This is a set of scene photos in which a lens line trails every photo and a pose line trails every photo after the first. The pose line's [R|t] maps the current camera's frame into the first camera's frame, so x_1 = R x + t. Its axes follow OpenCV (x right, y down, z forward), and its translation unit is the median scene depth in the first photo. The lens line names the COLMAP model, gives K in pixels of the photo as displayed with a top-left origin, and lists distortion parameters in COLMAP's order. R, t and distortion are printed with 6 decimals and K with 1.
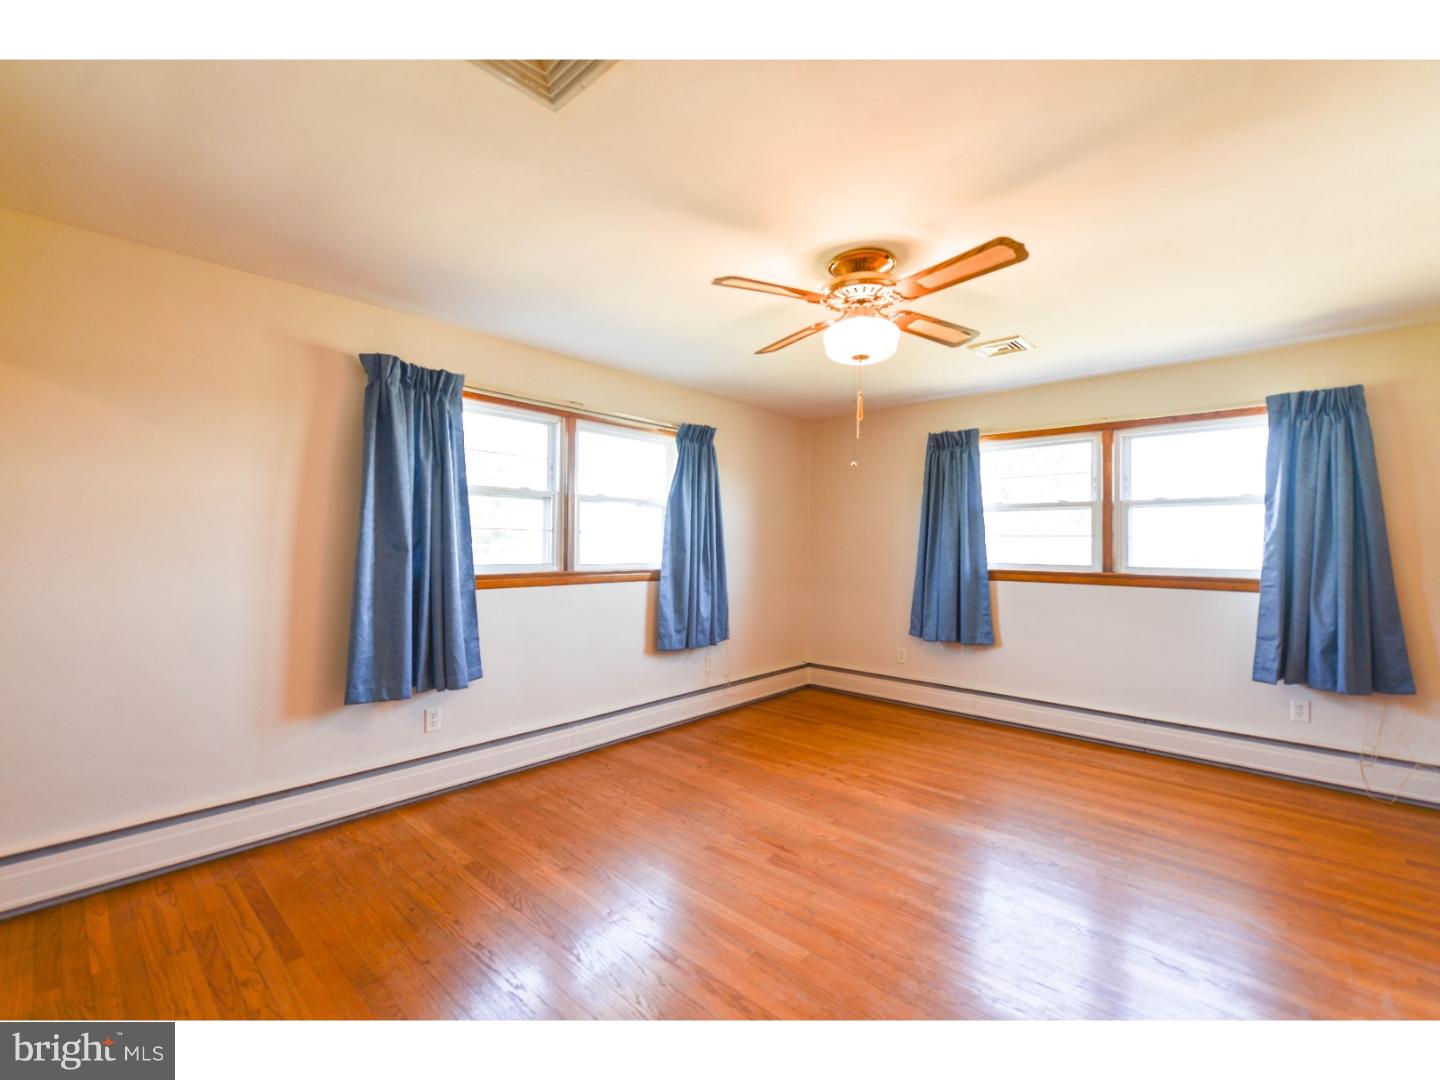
lens RADIAL K [[626.3, 0, 720.0], [0, 626.3, 540.0], [0, 0, 1]] dist [-0.009650, 0.000286]
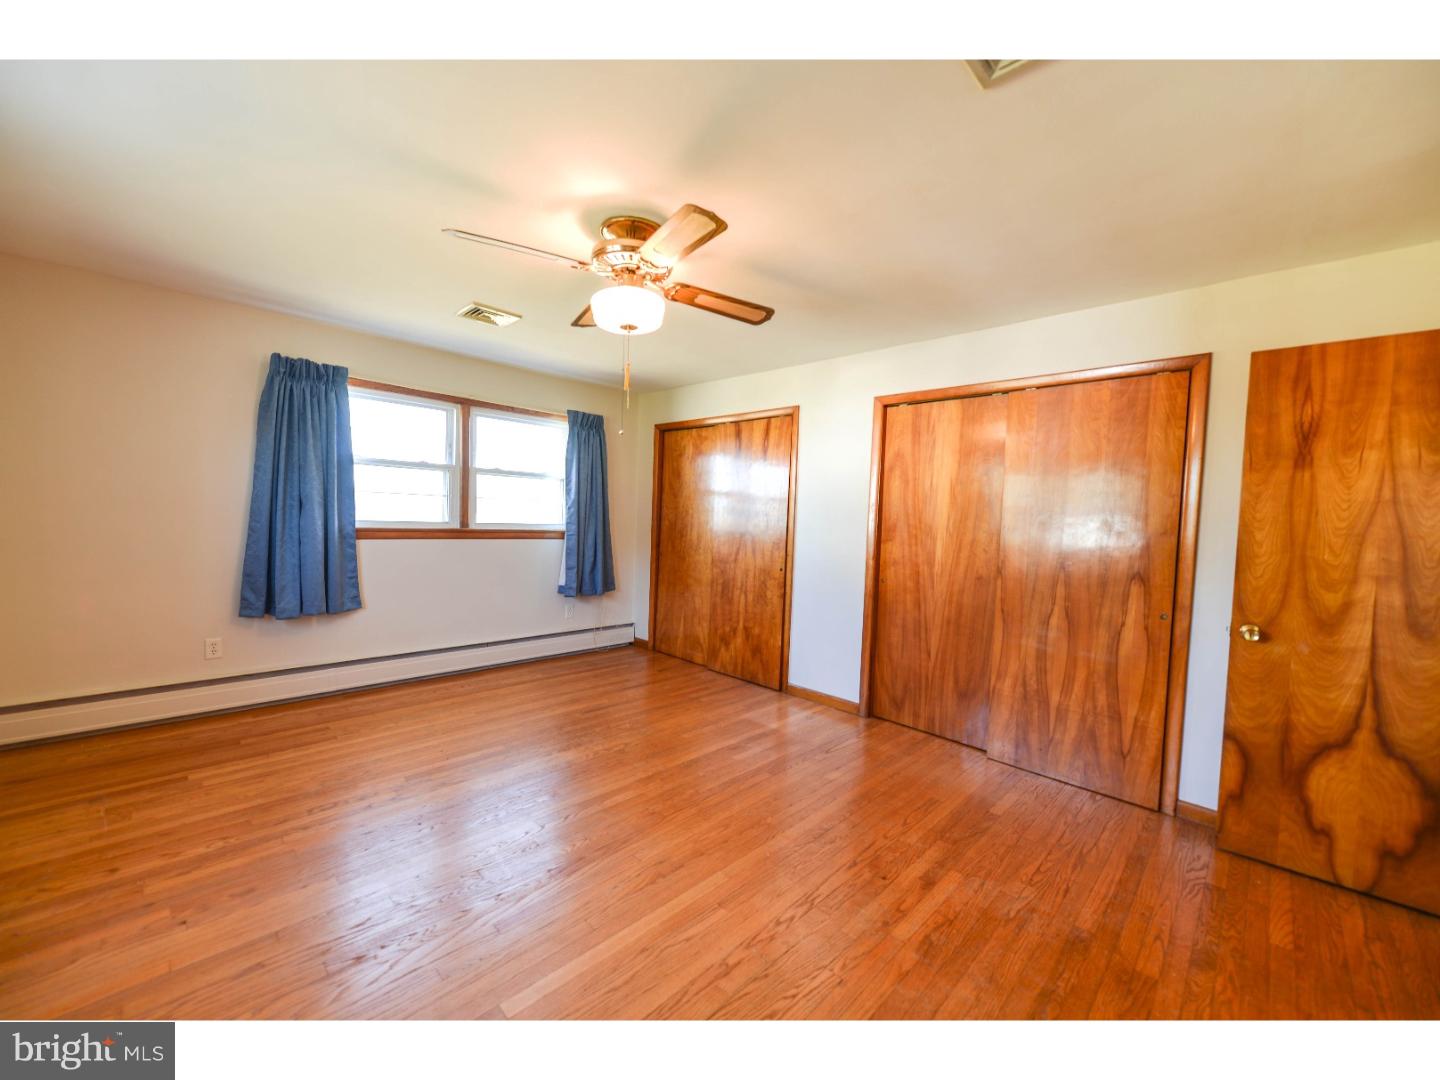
lens RADIAL K [[564.4, 0, 721.9], [0, 564.4, 541.8], [0, 0, 1]] dist [0.001038, -0.000476]
pose [[0.020299, -0.053222, 0.998376, -0.435869], [-0.044165, 0.997560, 0.054076, -0.000910], [-0.998818, -0.045191, 0.017899, 0.507254]]
